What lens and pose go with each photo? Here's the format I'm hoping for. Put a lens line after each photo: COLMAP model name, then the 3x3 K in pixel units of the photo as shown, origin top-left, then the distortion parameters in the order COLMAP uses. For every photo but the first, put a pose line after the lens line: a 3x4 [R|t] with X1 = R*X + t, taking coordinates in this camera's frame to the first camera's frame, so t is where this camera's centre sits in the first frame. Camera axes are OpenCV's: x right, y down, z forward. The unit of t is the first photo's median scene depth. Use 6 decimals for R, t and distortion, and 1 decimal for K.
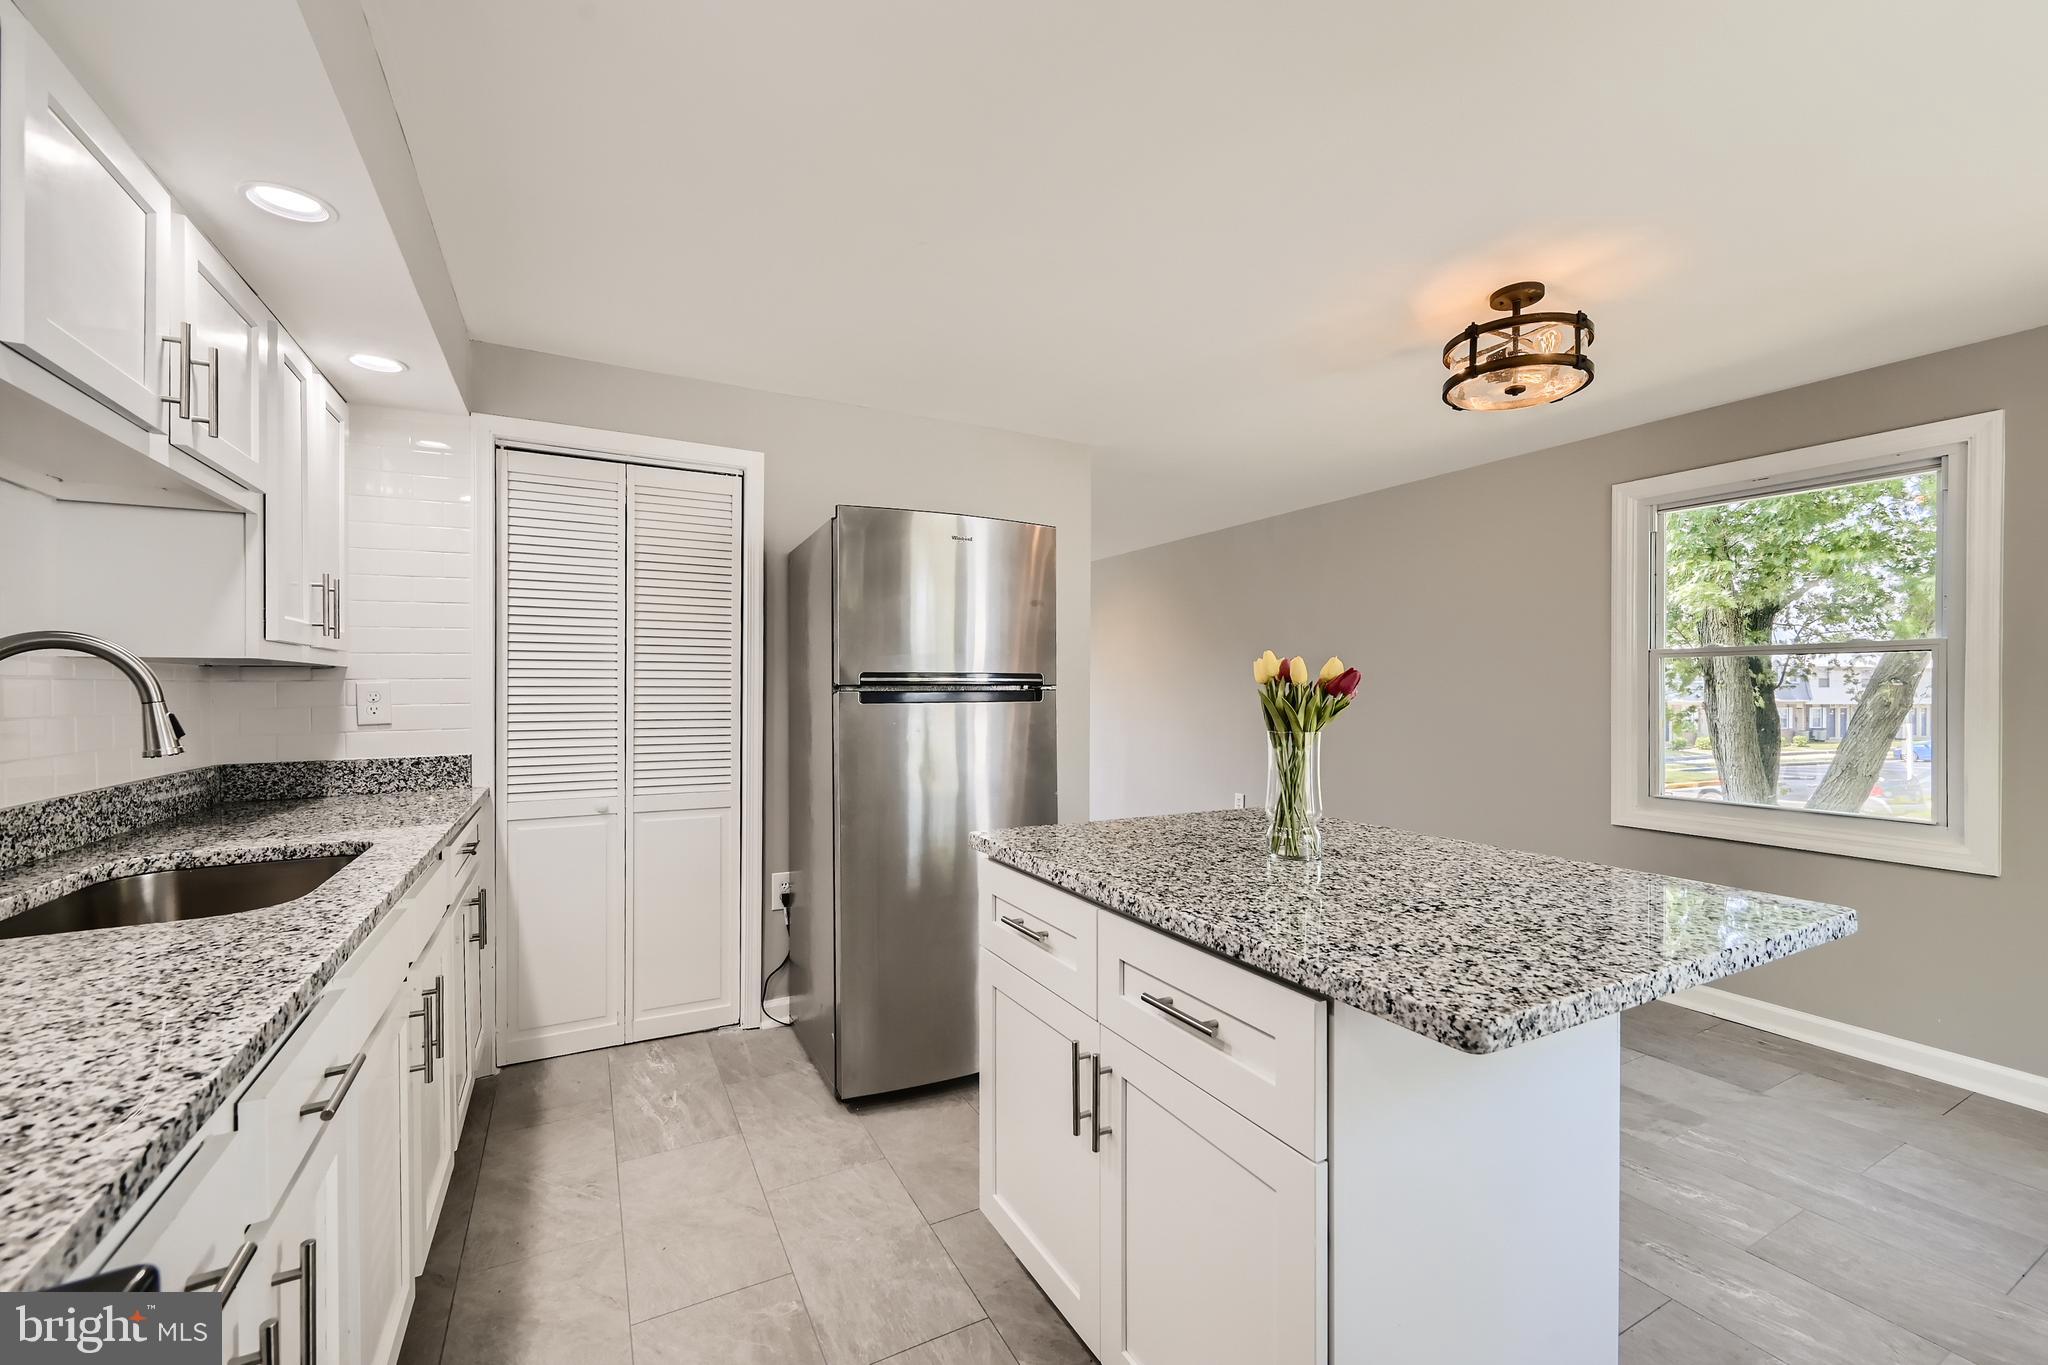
lens RADIAL K [[816.6, 0, 1021.6], [0, 816.6, 684.6], [0, 0, 1]] dist [0.000990, 0.000665]
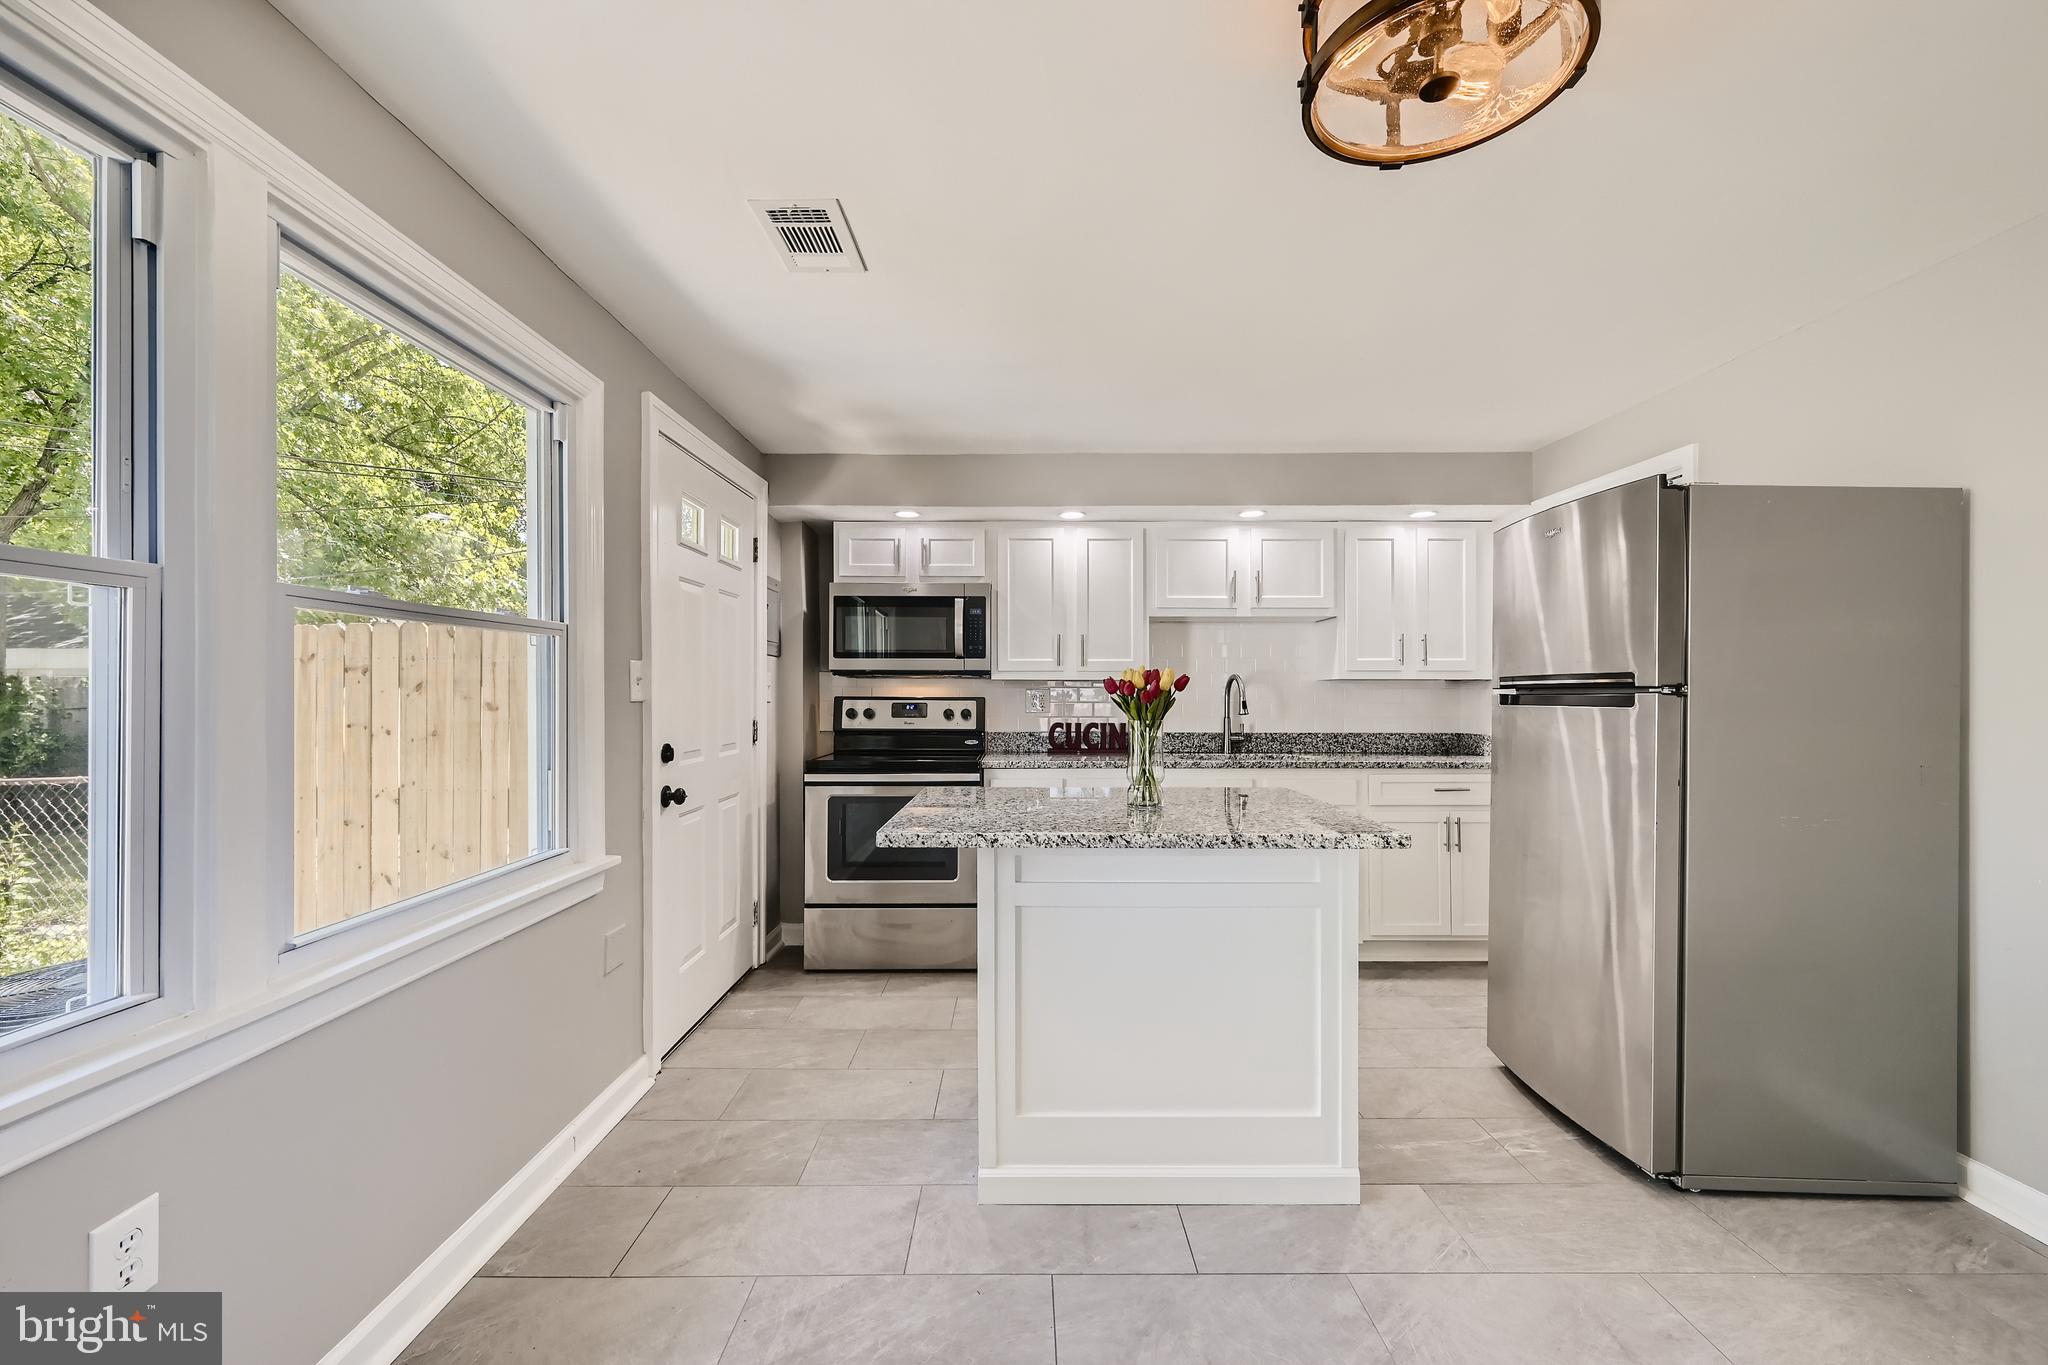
lens RADIAL K [[816.6, 0, 1023.9], [0, 816.6, 686.8], [0, 0, 1]] dist [0.000990, 0.000665]
pose [[-0.473608, -0.007605, -0.880703, 1.726515], [0.001189, 0.999956, -0.009275, 0.010916], [0.880735, -0.005440, -0.473579, 1.507078]]
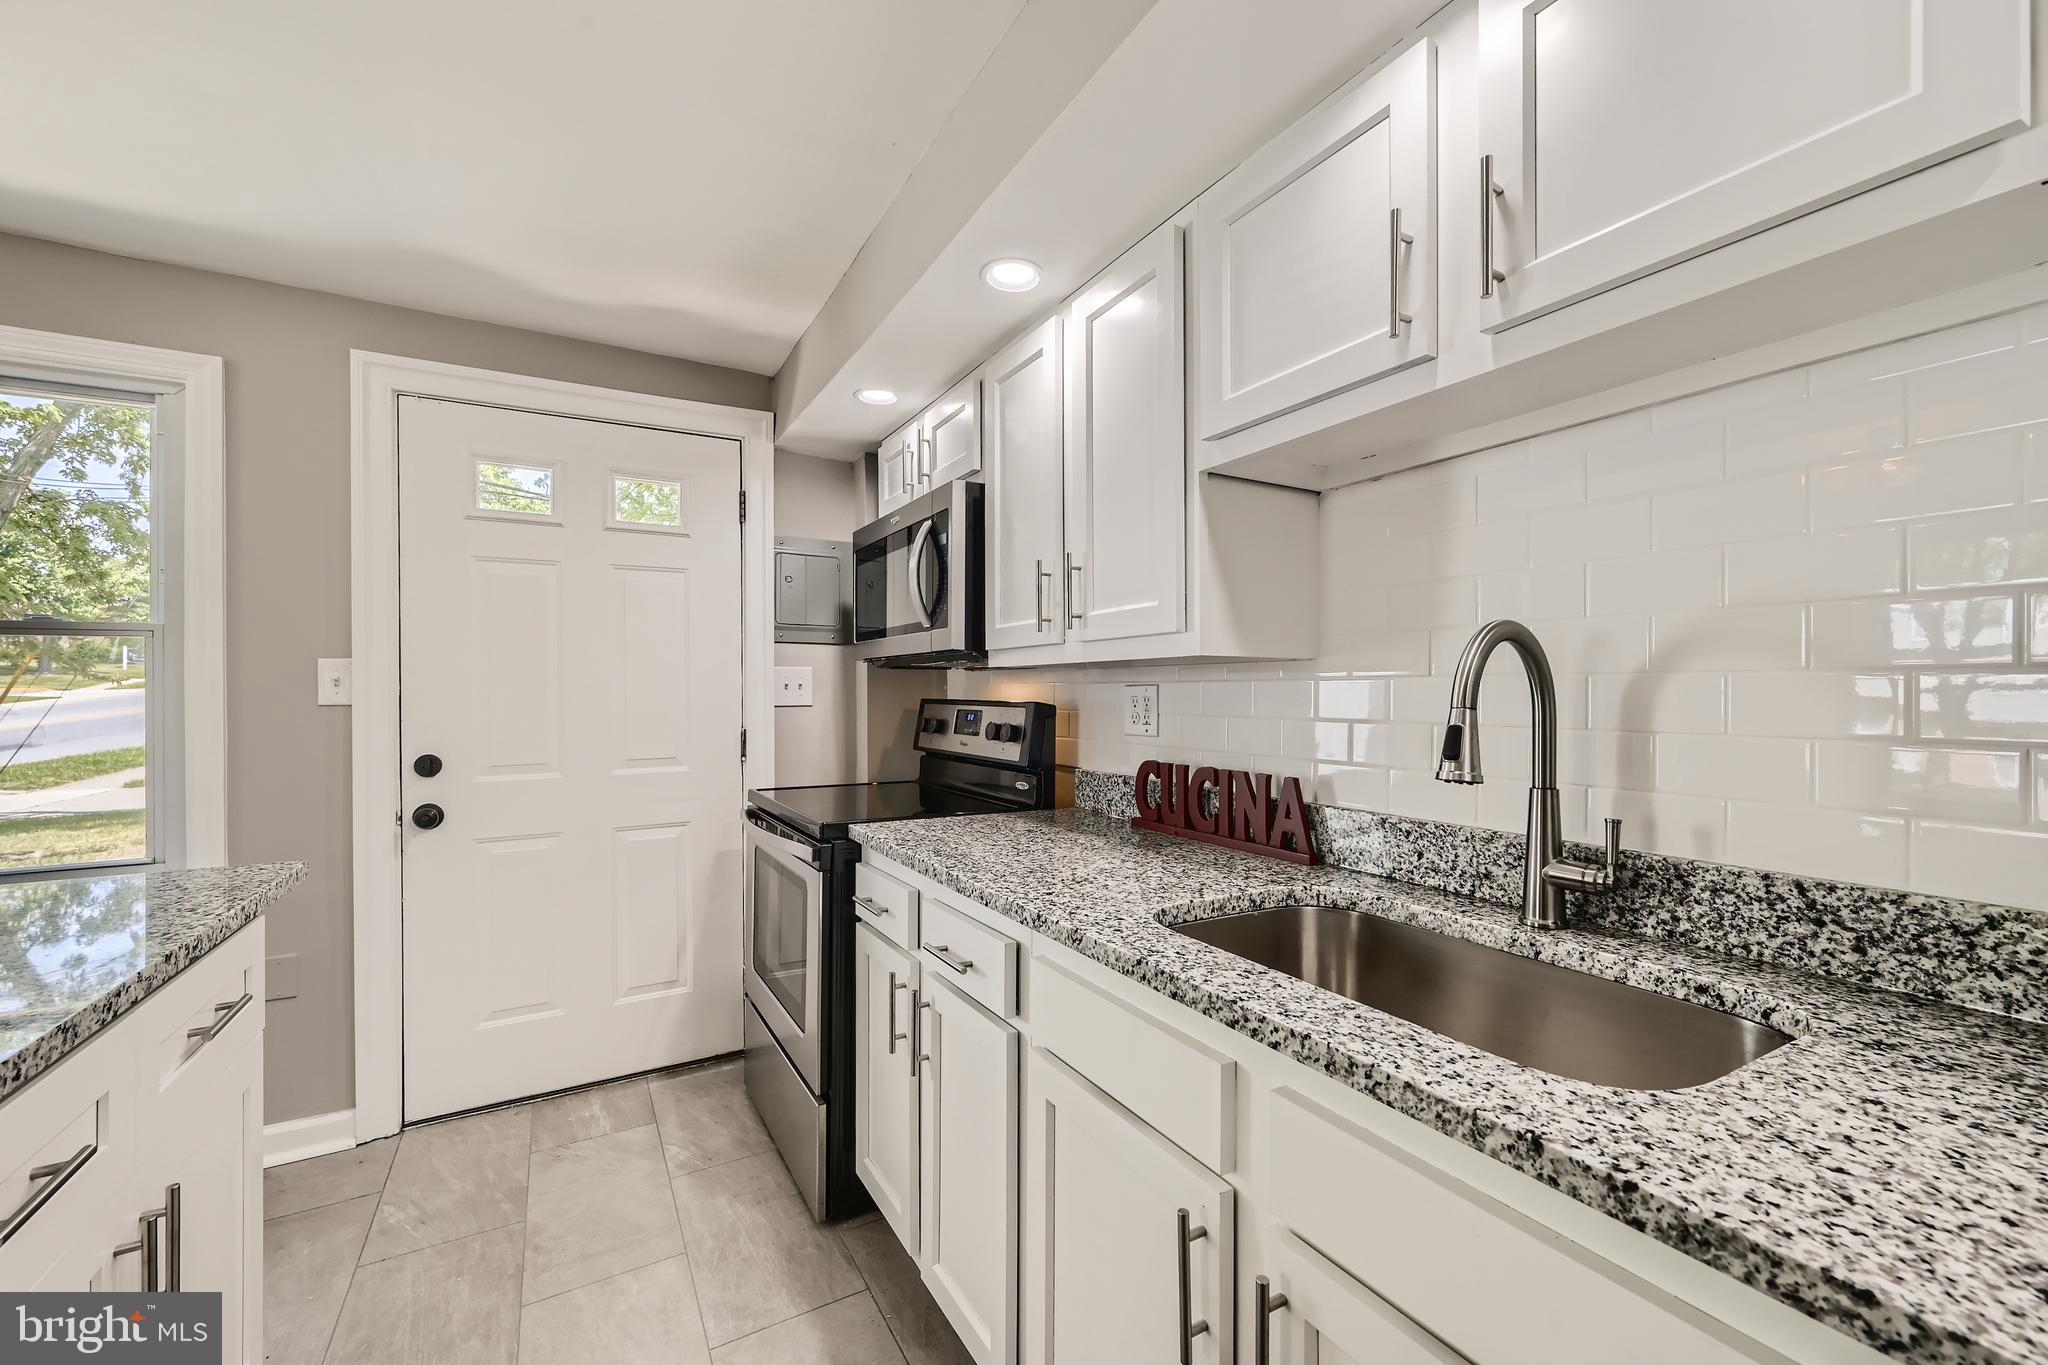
lens RADIAL K [[816.6, 0, 1023.6], [0, 816.6, 689.1], [0, 0, 1]] dist [0.000990, 0.000665]
pose [[-0.999820, 0.001648, -0.018885, -0.573951], [0.001780, 0.999974, -0.006933, 0.007943], [0.018873, -0.006965, -0.999798, 1.518183]]
